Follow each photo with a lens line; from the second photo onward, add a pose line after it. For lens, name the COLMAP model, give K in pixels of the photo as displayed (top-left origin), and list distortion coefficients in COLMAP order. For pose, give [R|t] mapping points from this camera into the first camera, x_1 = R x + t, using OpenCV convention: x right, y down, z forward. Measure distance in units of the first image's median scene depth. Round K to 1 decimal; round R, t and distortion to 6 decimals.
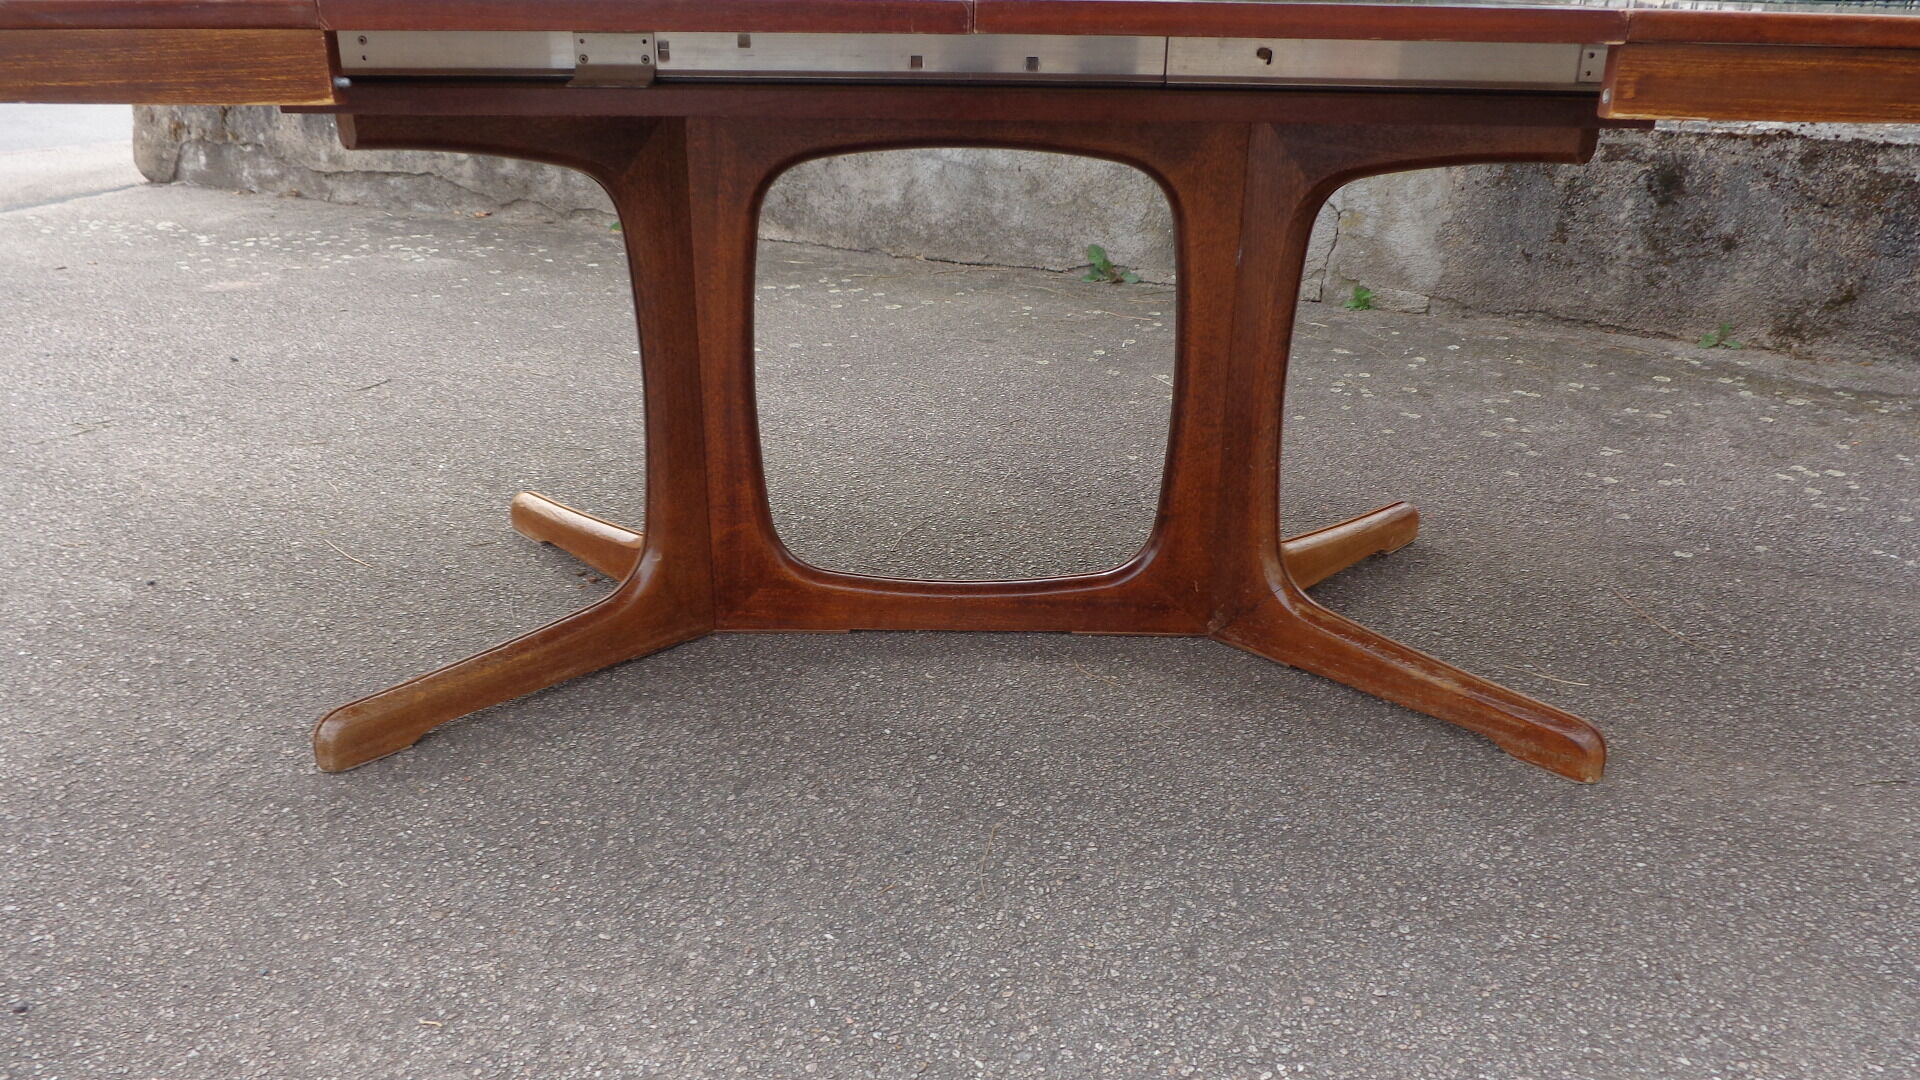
lens RADIAL K [[1461.7, 0, 960.4], [0, 1461.7, 539.4], [0, 0, 1]] dist [-0.005815, -0.003324]
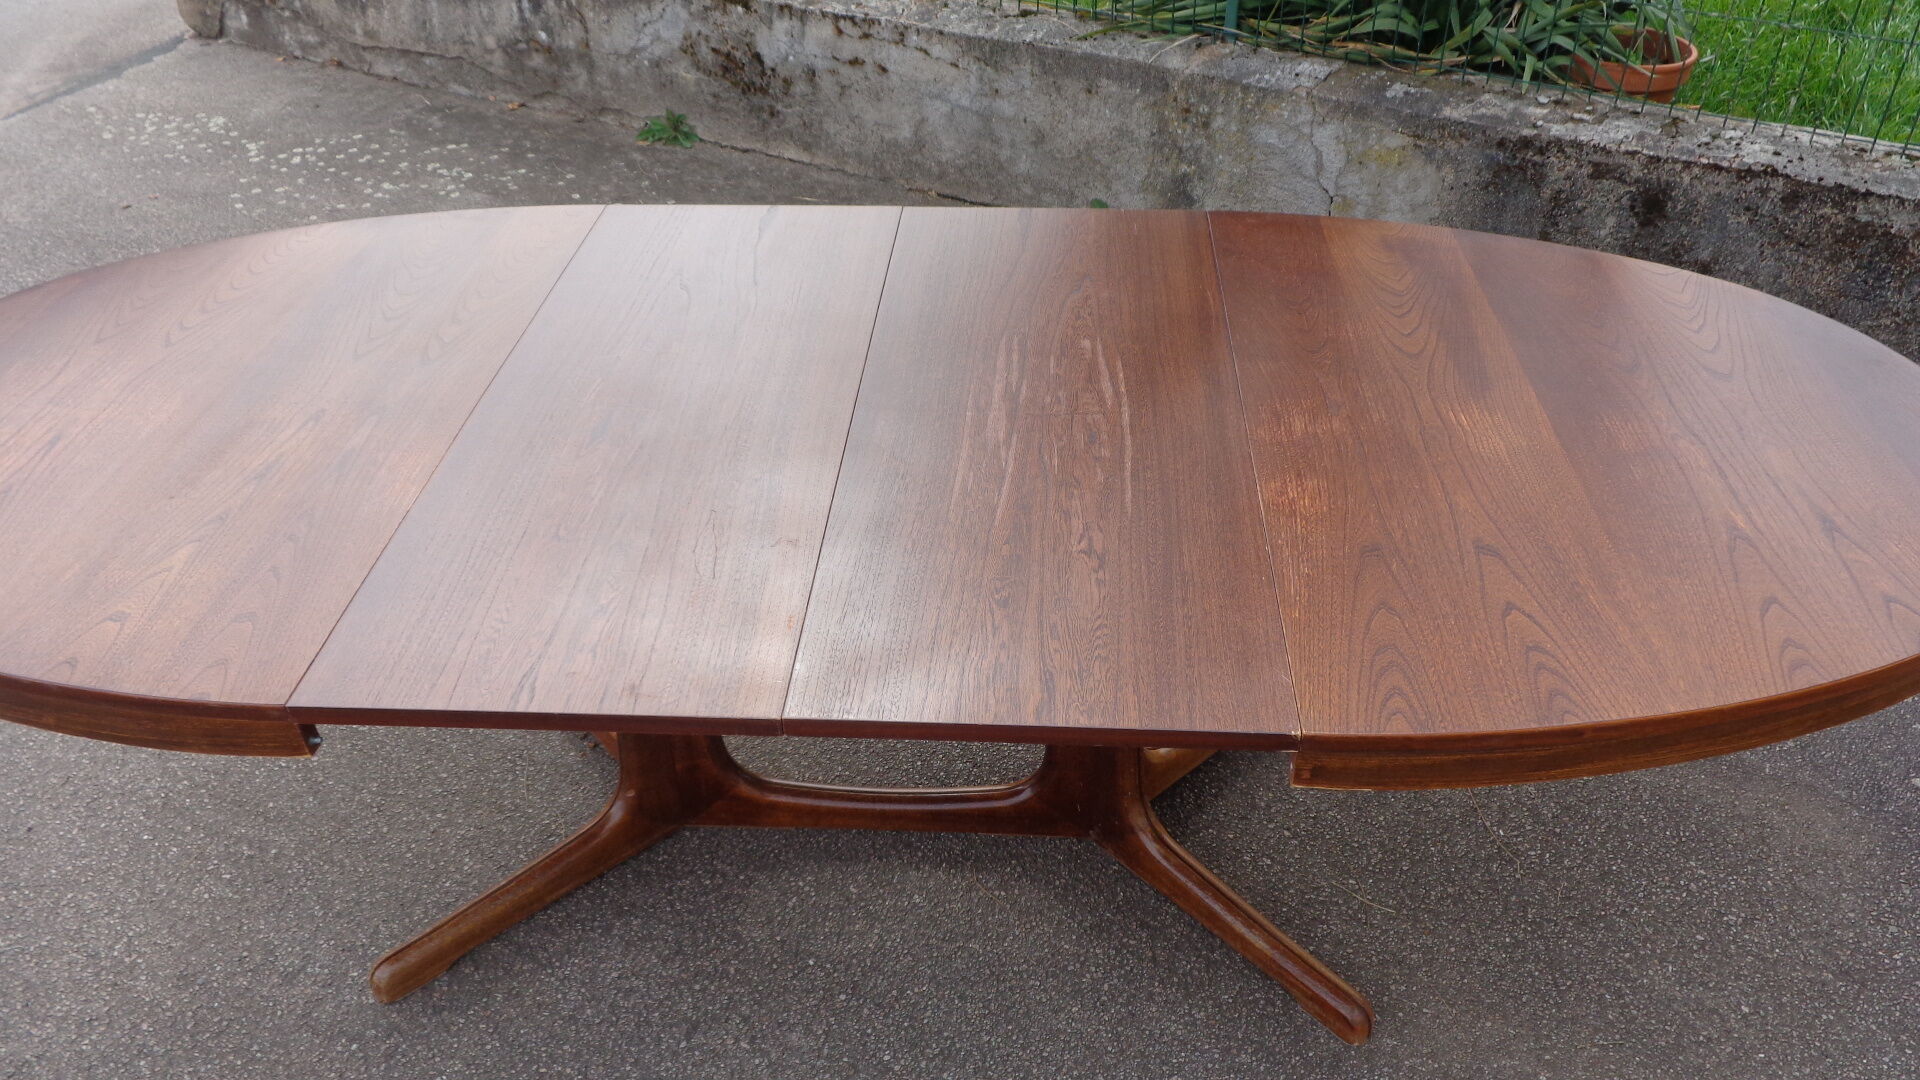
lens RADIAL K [[1468.9, 0, 964.4], [0, 1468.9, 535.7], [0, 0, 1]] dist [-0.001185, -0.009592]
pose [[0.997638, 0.013538, -0.067343, 0.145600], [0.004543, 0.965236, 0.261342, -0.497754], [0.068540, -0.261030, 0.962894, -0.108372]]
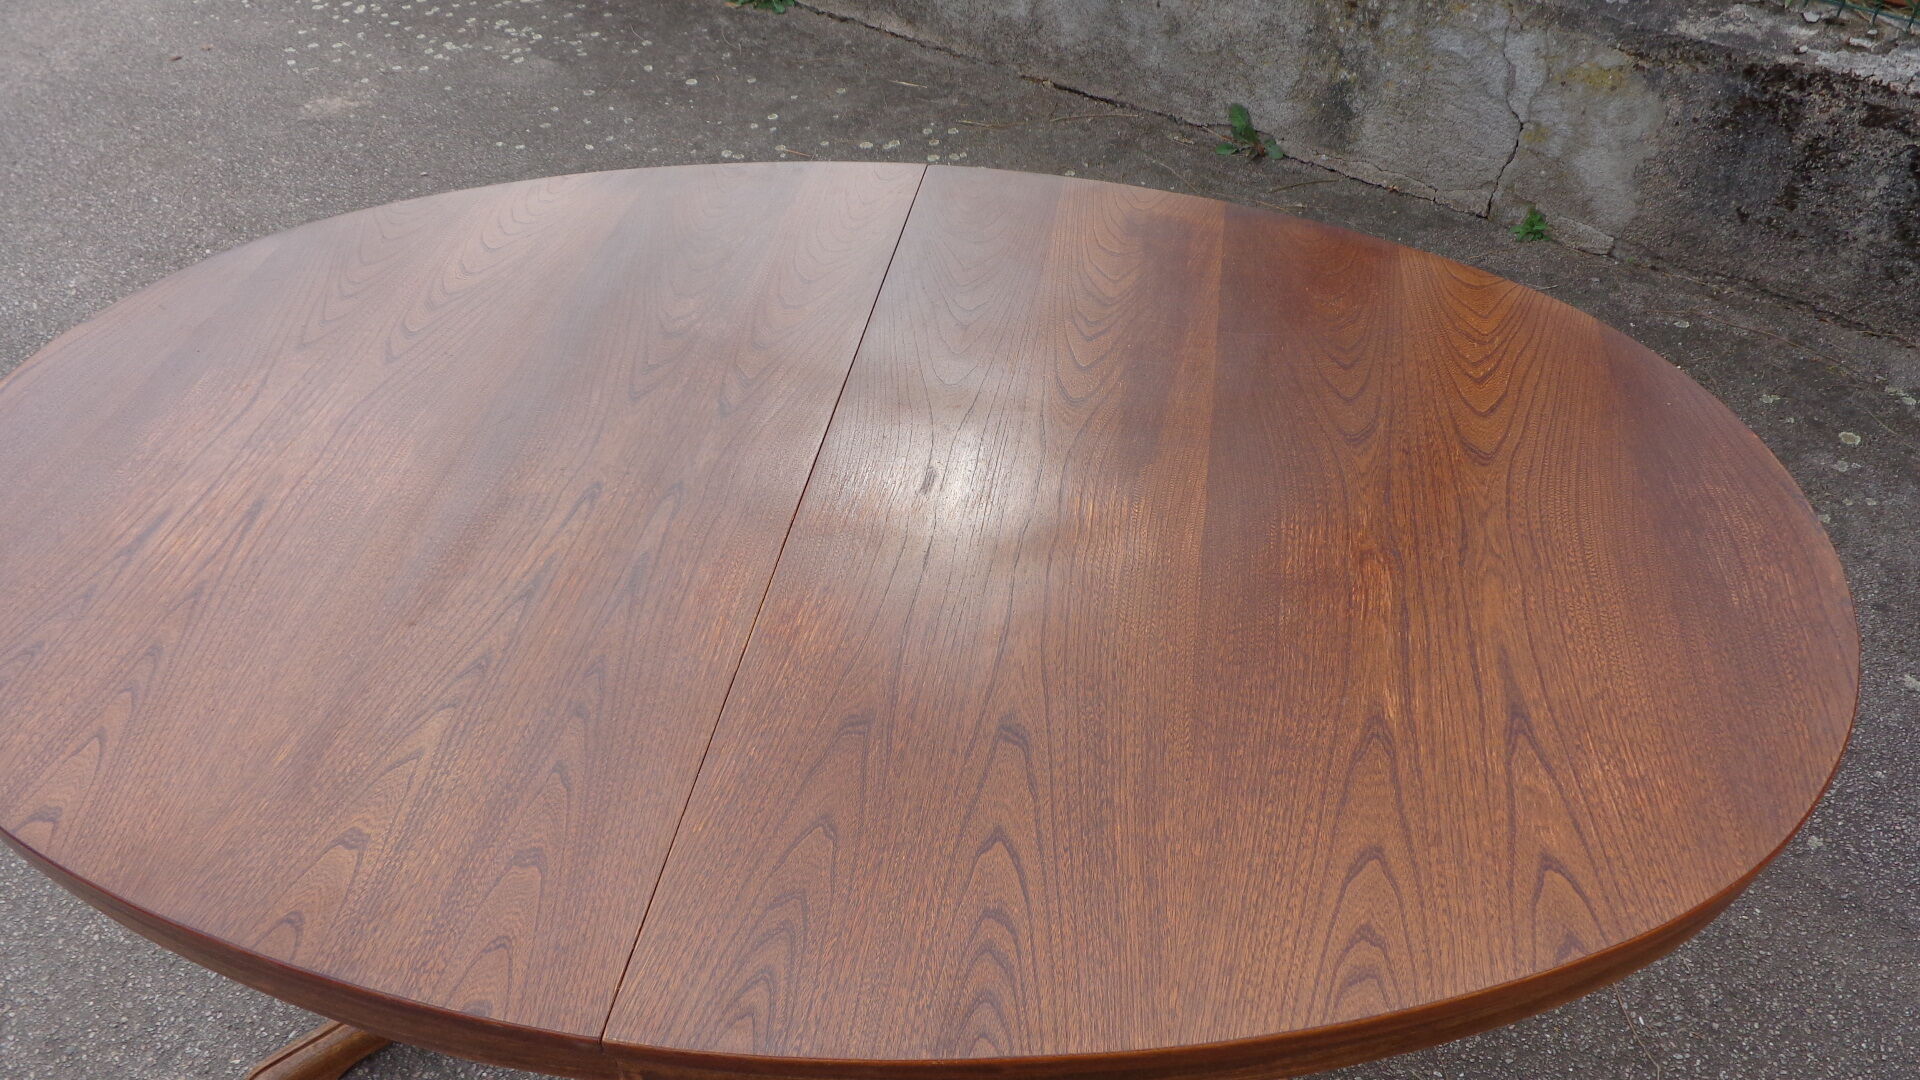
lens RADIAL K [[1455.7, 0, 963.5], [0, 1455.7, 537.0], [0, 0, 1]] dist [0.002533, -0.012683]
pose [[0.981114, 0.096320, -0.167742, 0.207835], [-0.027106, 0.927107, 0.373815, -0.575661], [0.191520, -0.362209, 0.912209, 0.200041]]
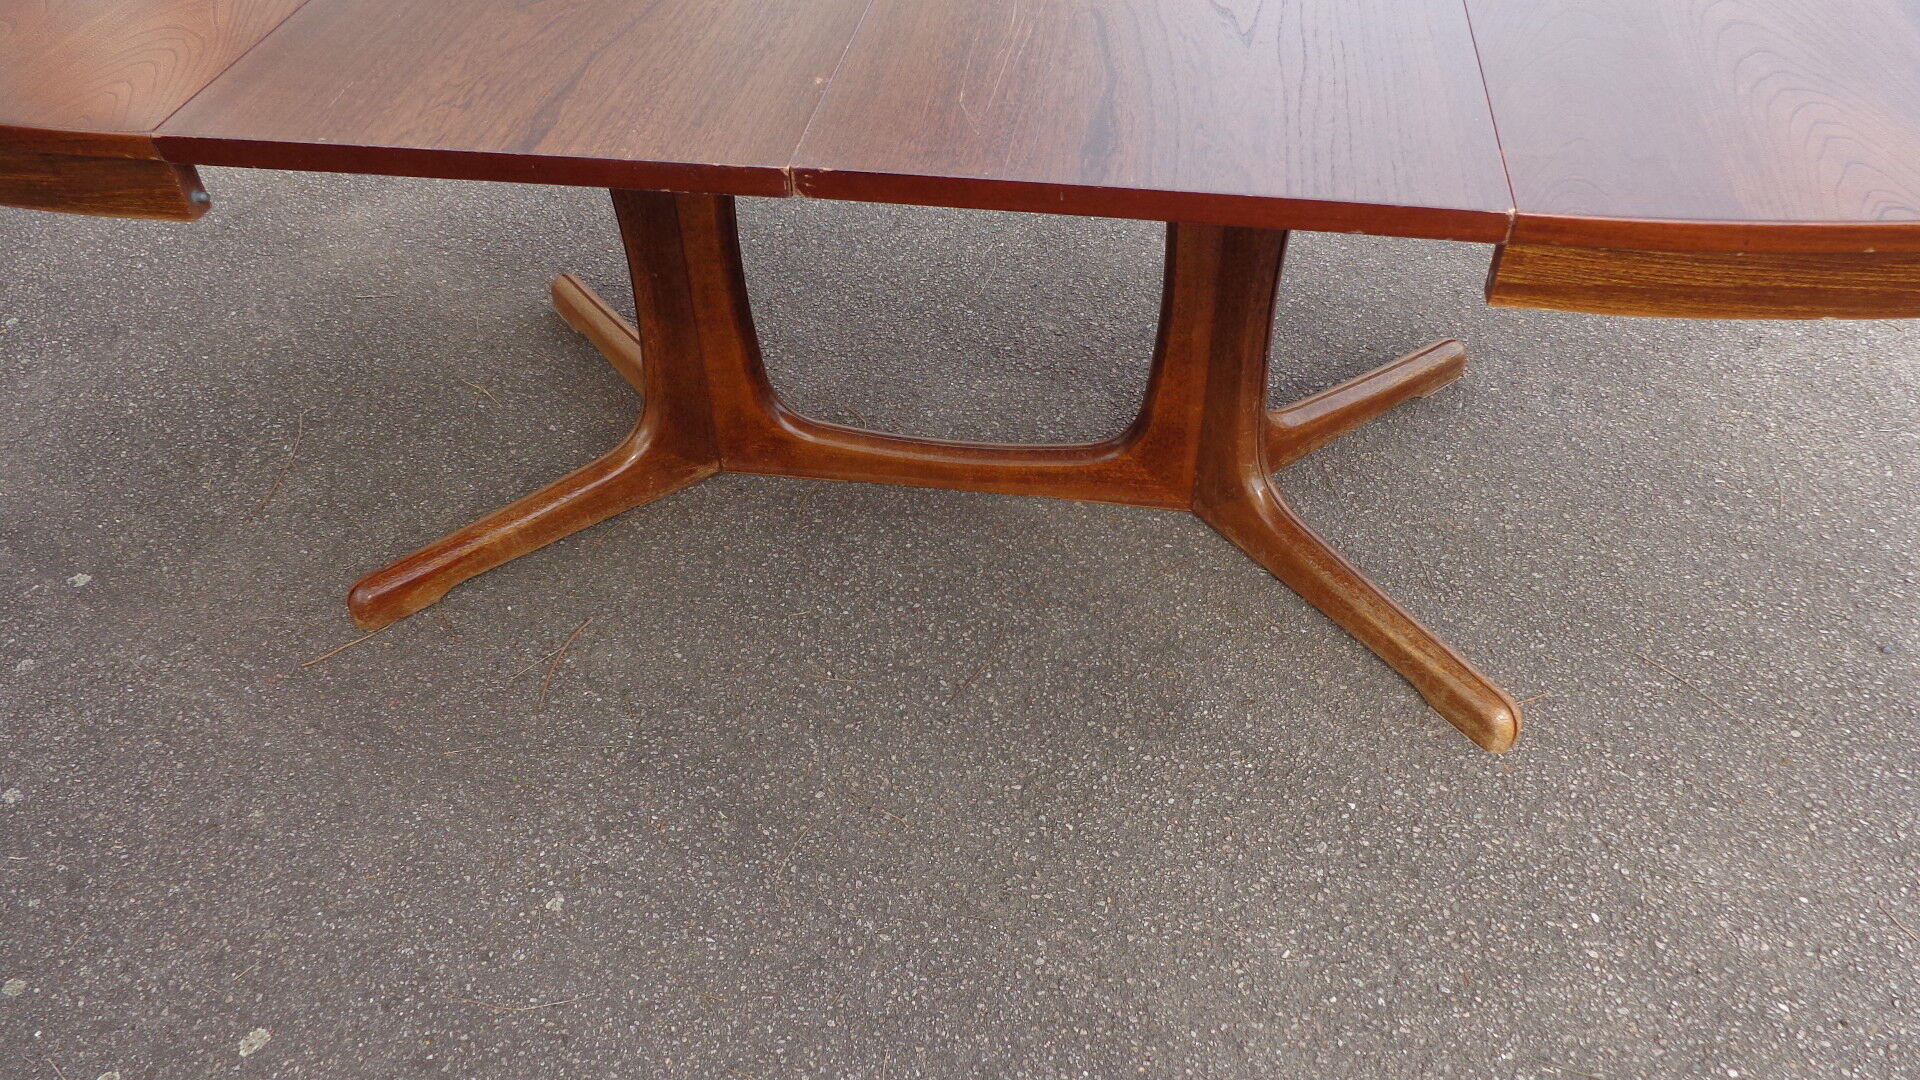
lens RADIAL K [[1403.2, 0, 948.2], [0, 1403.2, 472.9], [0, 0, 1]] dist [-0.007668, -0.006477]
pose [[-0.986996, -0.096642, 0.128453, -0.124993], [0.070313, 0.459042, 0.885628, -0.839035], [-0.144554, 0.883142, -0.446277, 1.469689]]
